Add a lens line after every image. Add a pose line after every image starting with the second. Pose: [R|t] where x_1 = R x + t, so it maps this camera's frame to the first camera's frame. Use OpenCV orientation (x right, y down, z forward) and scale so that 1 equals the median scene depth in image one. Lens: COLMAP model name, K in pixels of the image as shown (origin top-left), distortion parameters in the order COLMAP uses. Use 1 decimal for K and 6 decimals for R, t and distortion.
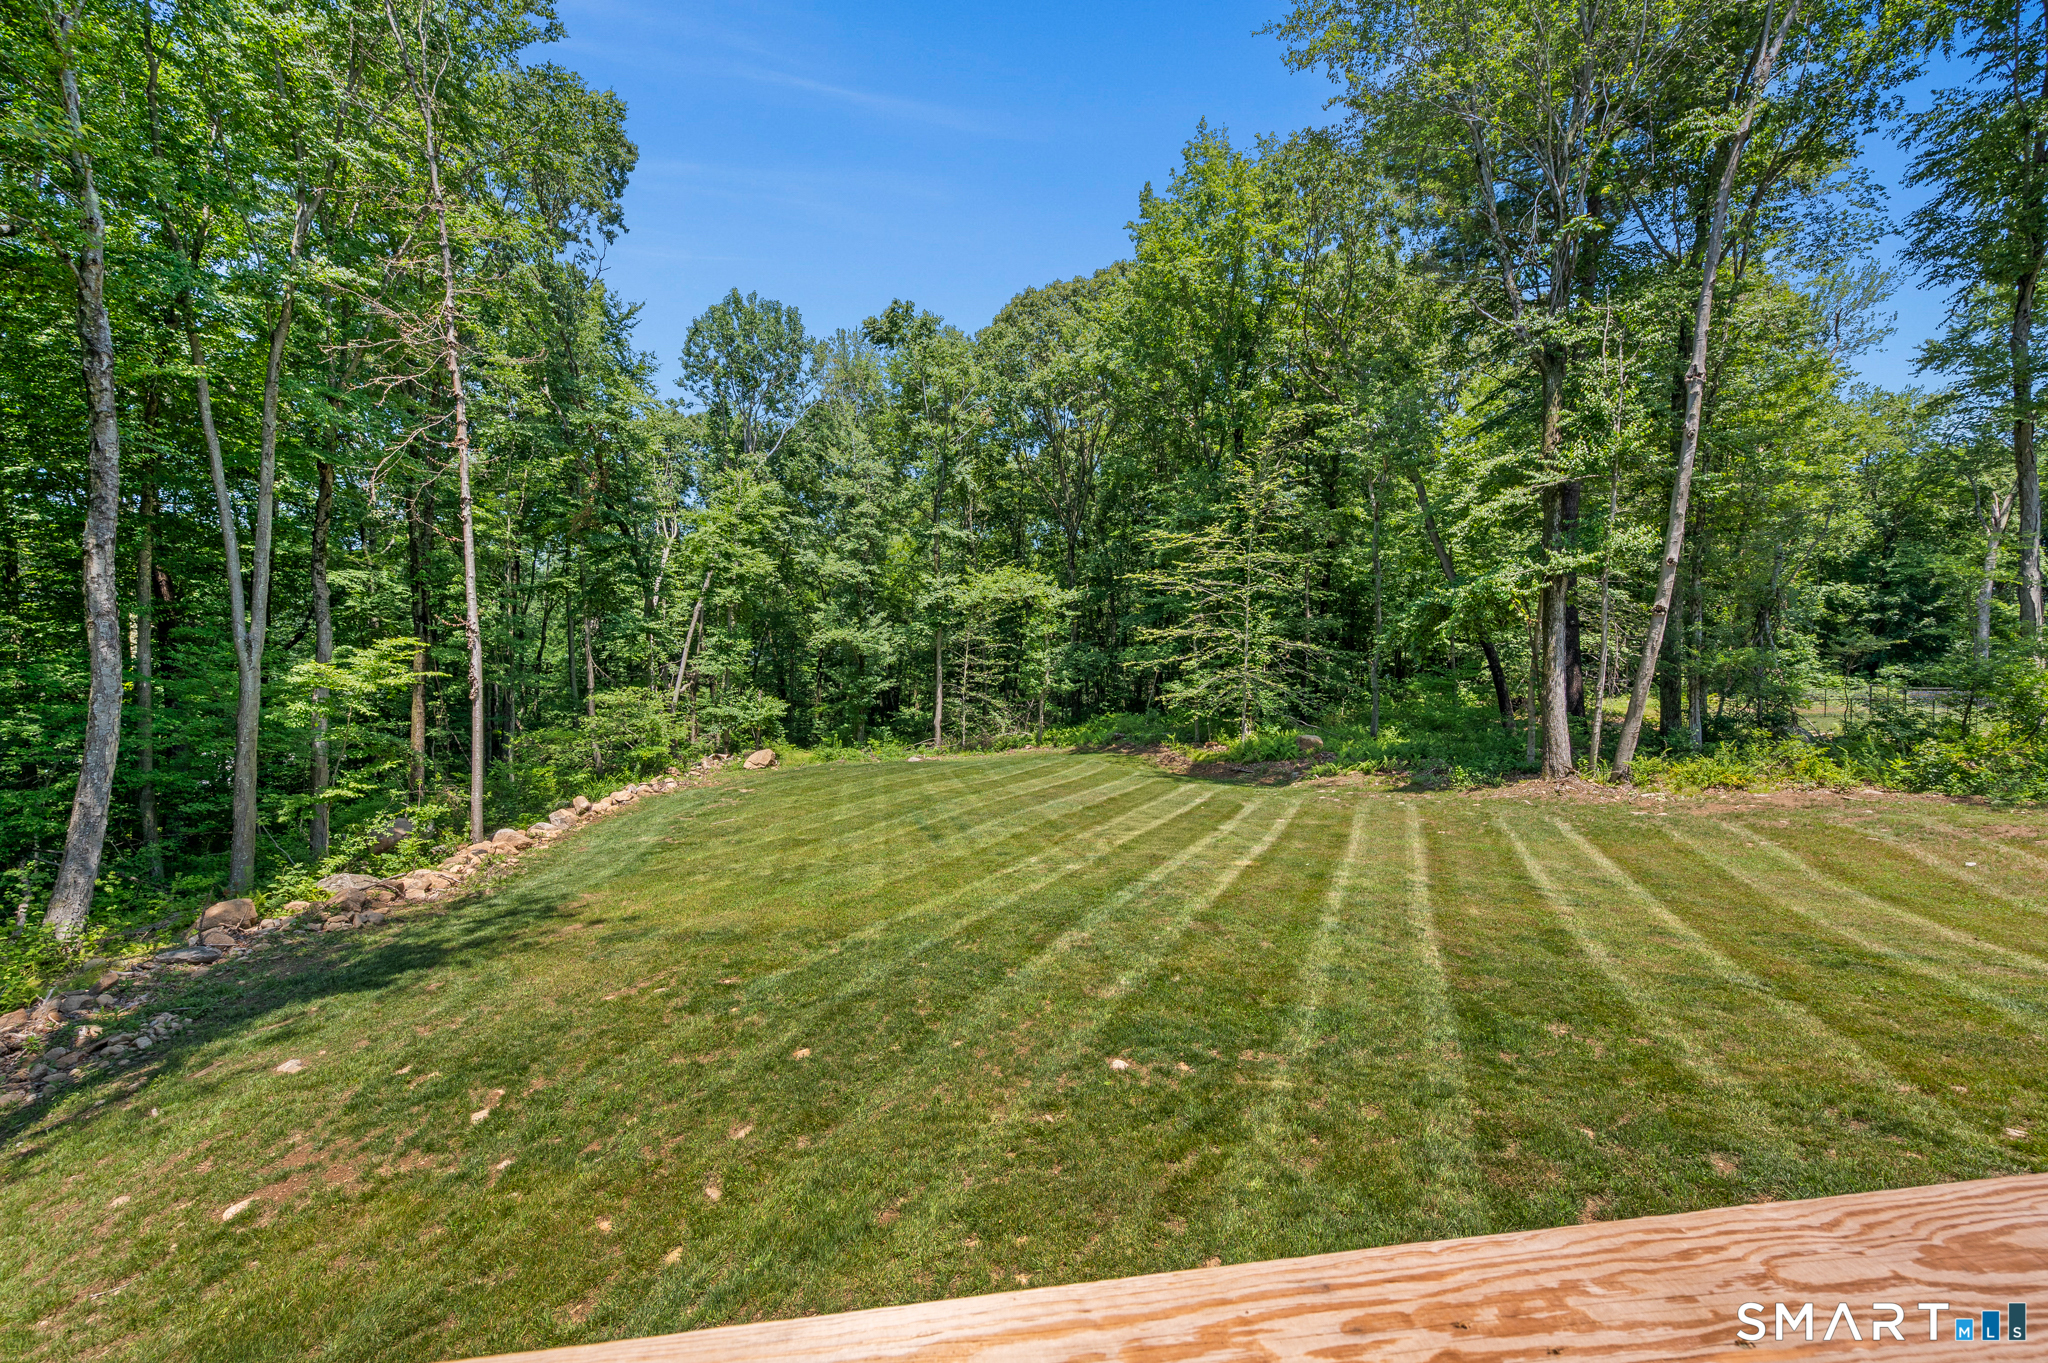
lens RADIAL K [[813.7, 0, 1032.9], [0, 813.7, 678.5], [0, 0, 1]] dist [0.000178, -0.000098]
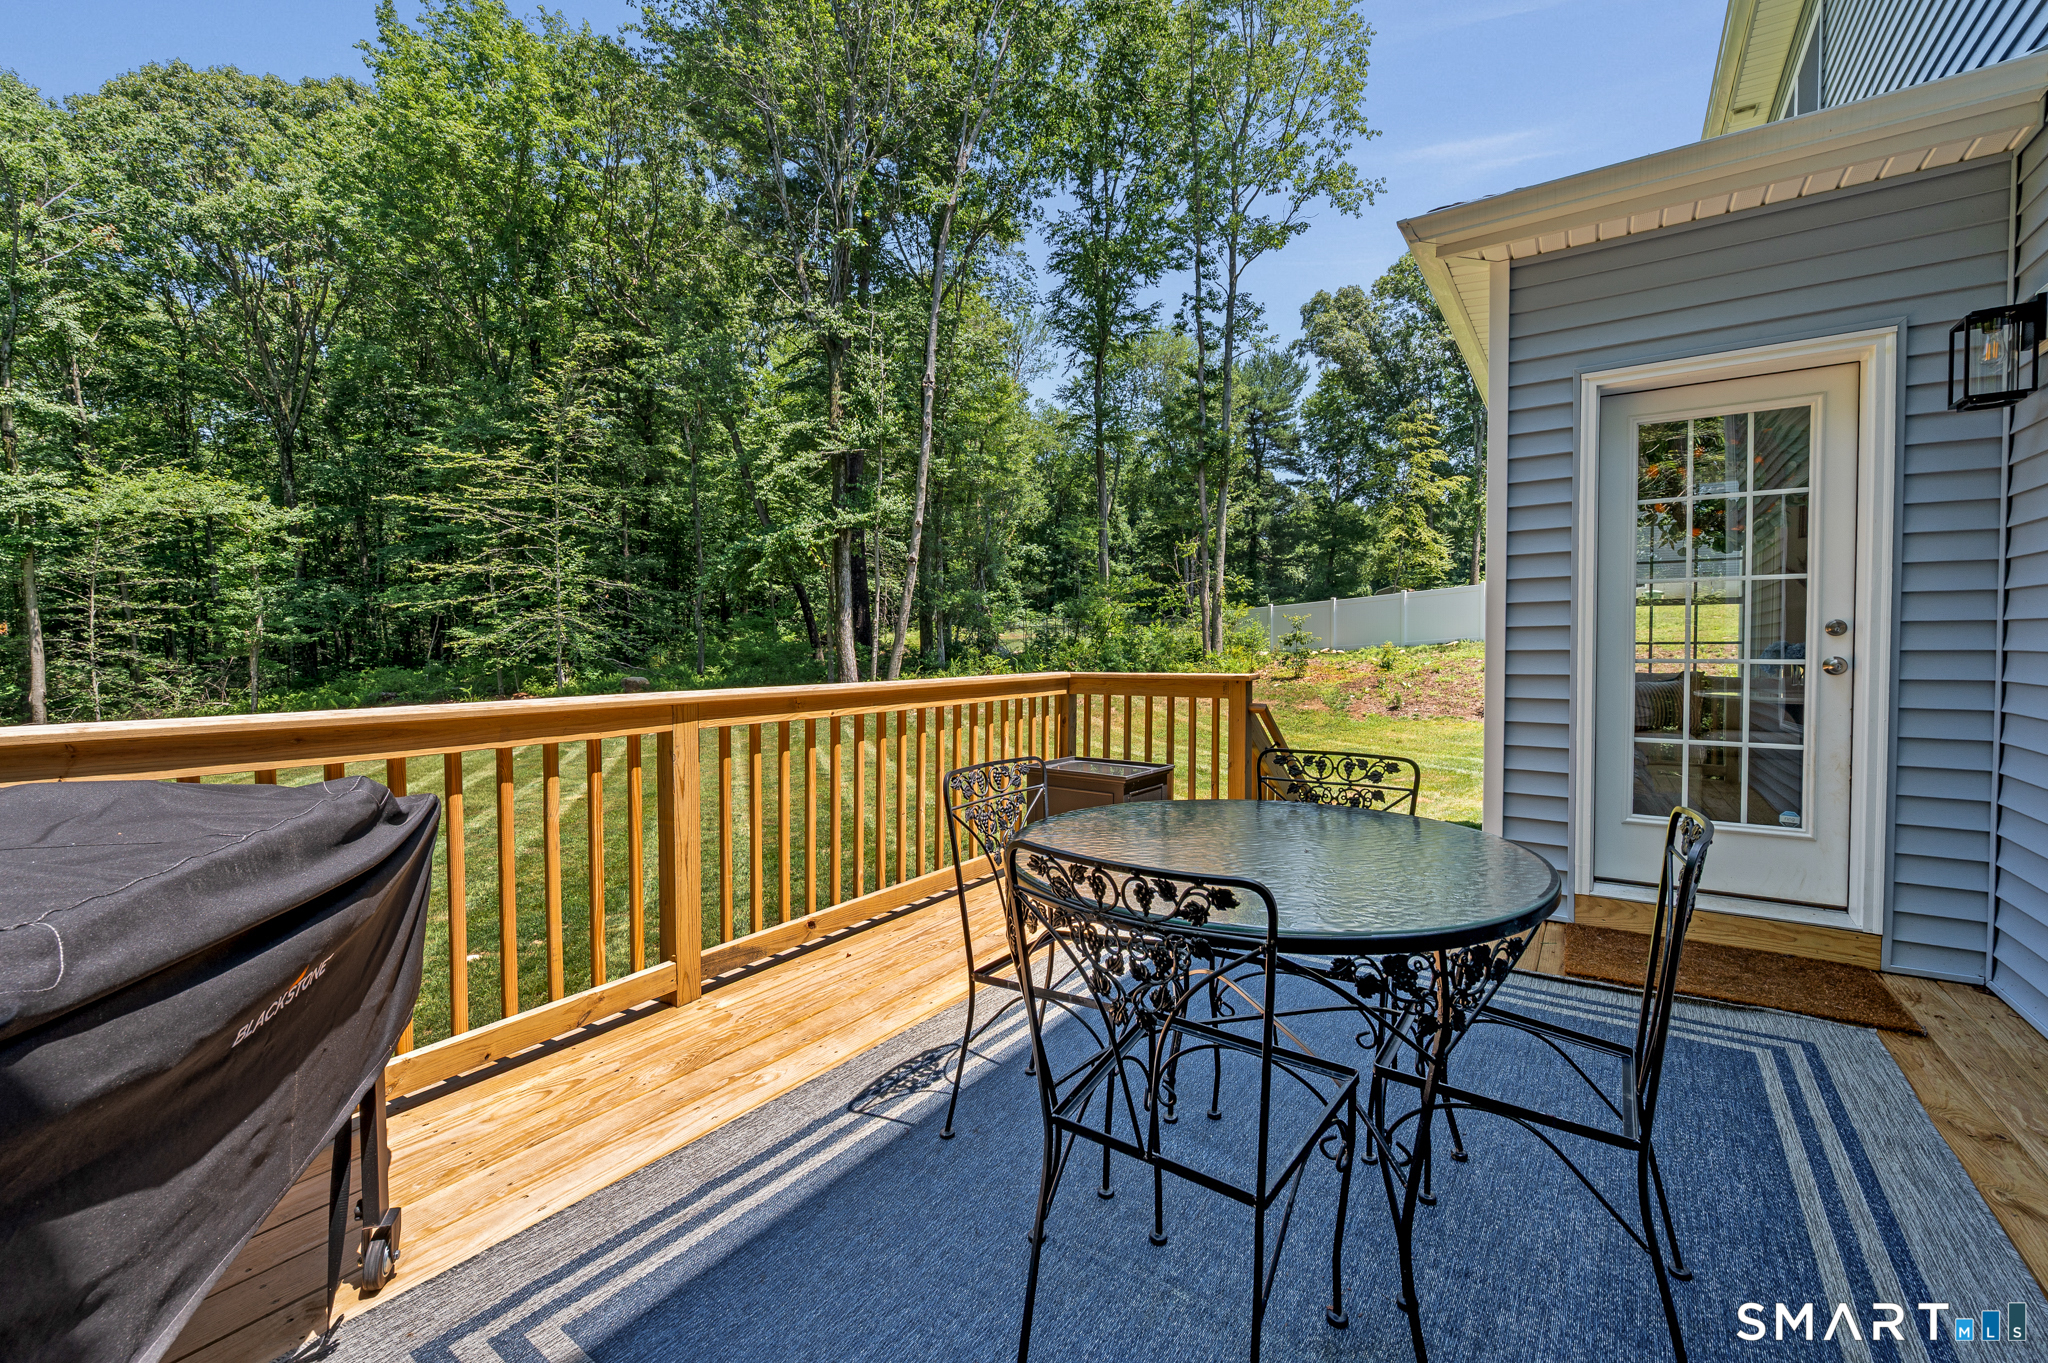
lens RADIAL K [[853.5, 0, 1042.6], [0, 853.5, 666.2], [0, 0, 1]] dist [0.001171, 0.000240]
pose [[0.712445, -0.055974, 0.699492, -0.023761], [0.019491, 0.998007, 0.060010, 0.003608], [-0.701457, -0.029120, 0.712117, -0.063010]]
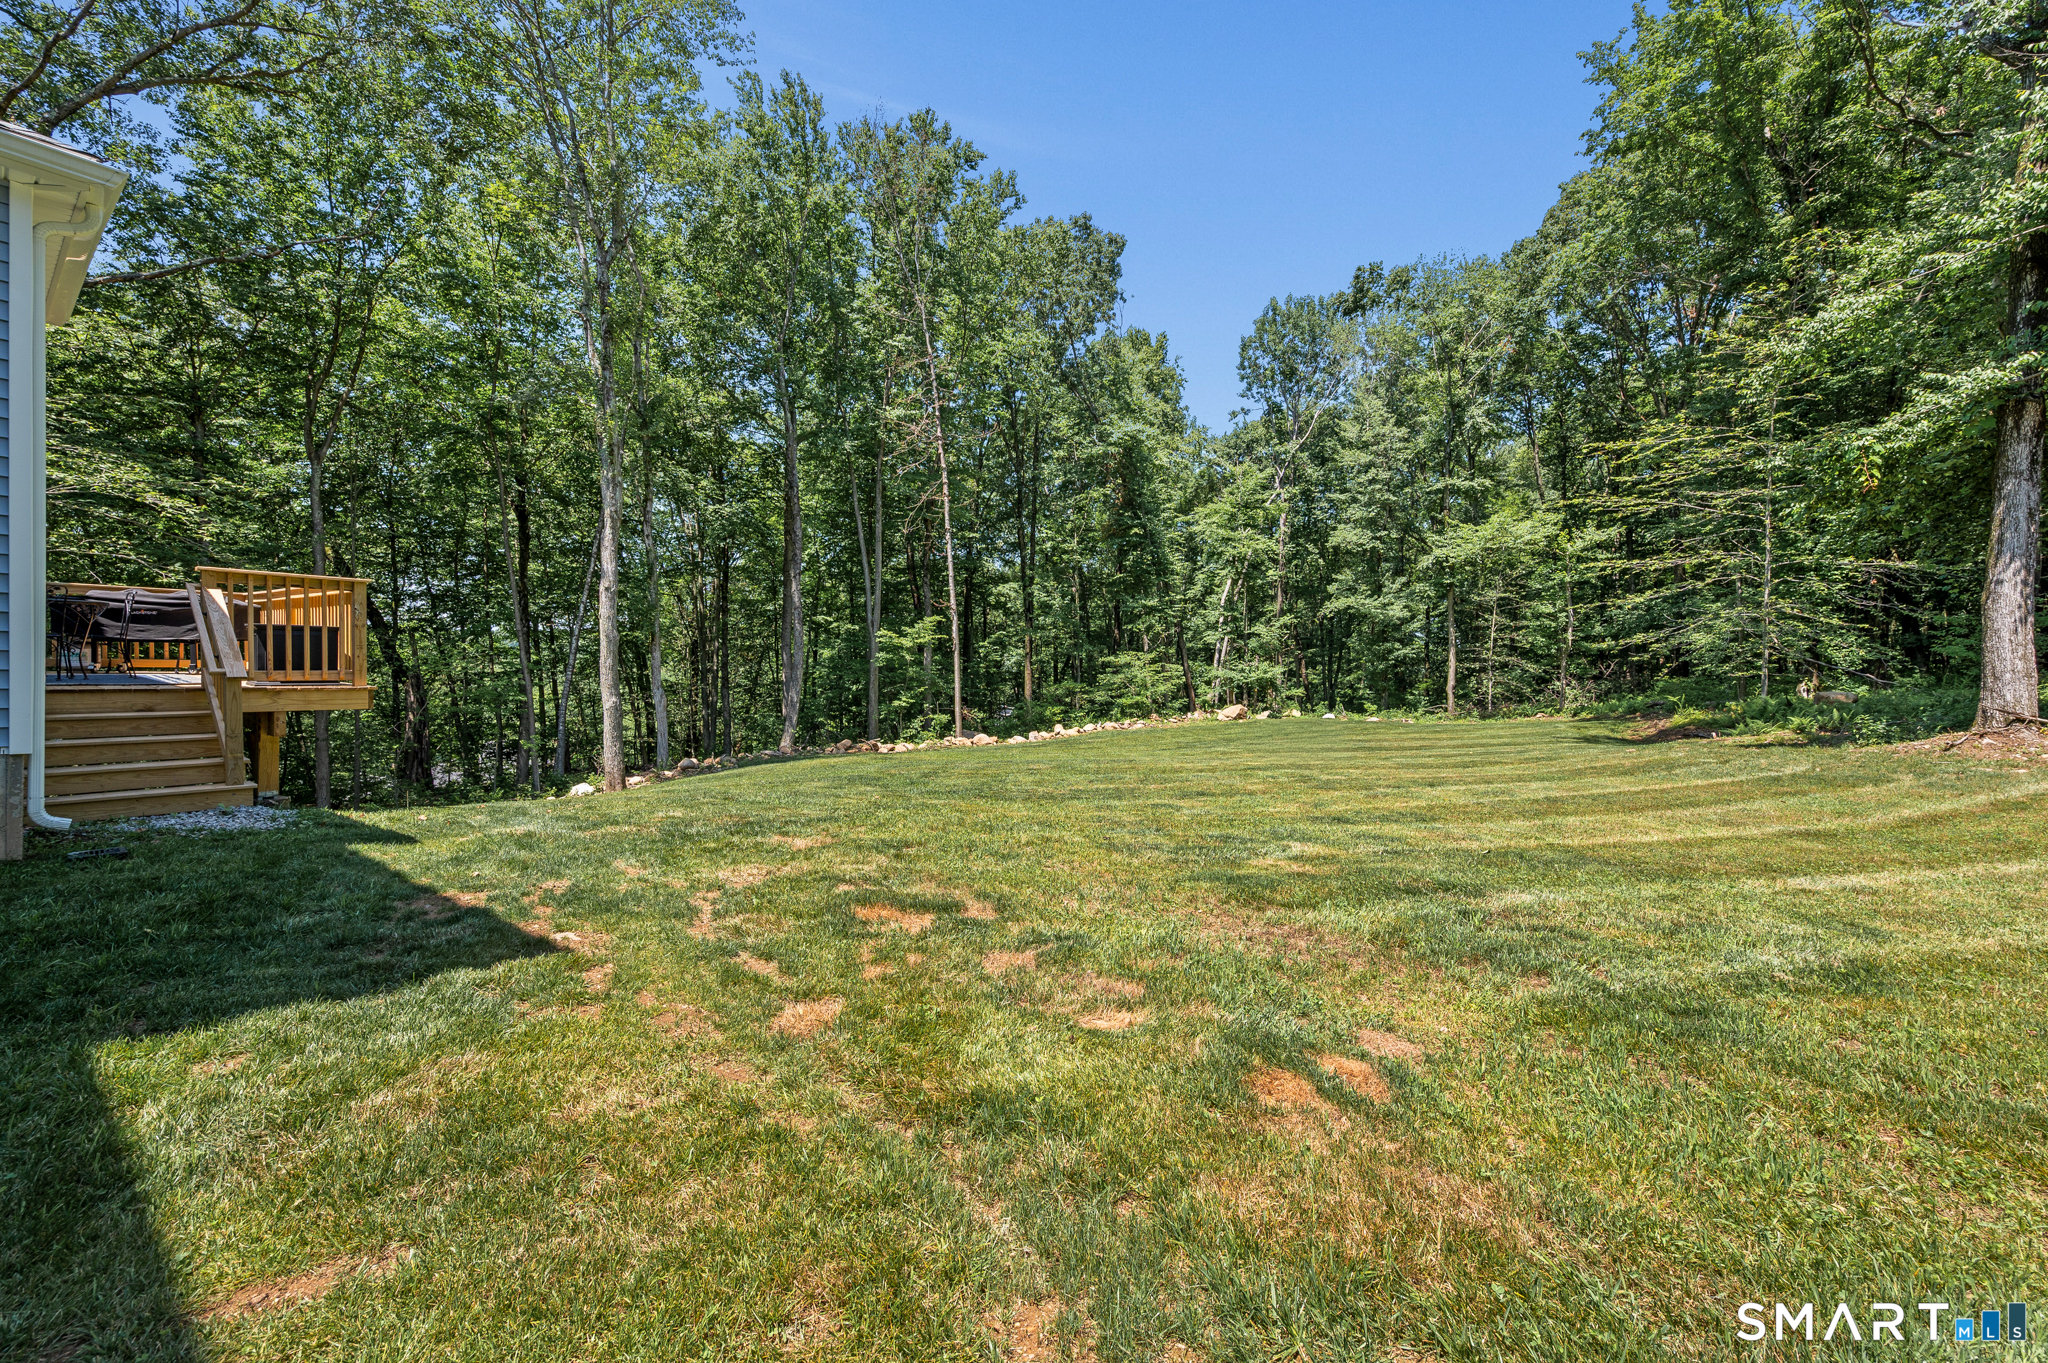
lens RADIAL K [[813.7, 0, 1032.9], [0, 813.7, 678.5], [0, 0, 1]] dist [0.000178, -0.000098]
pose [[0.659277, -0.001820, -0.751898, 0.325342], [0.011474, 0.999905, 0.007641, 0.035753], [0.751812, -0.013665, 0.659235, 0.019025]]
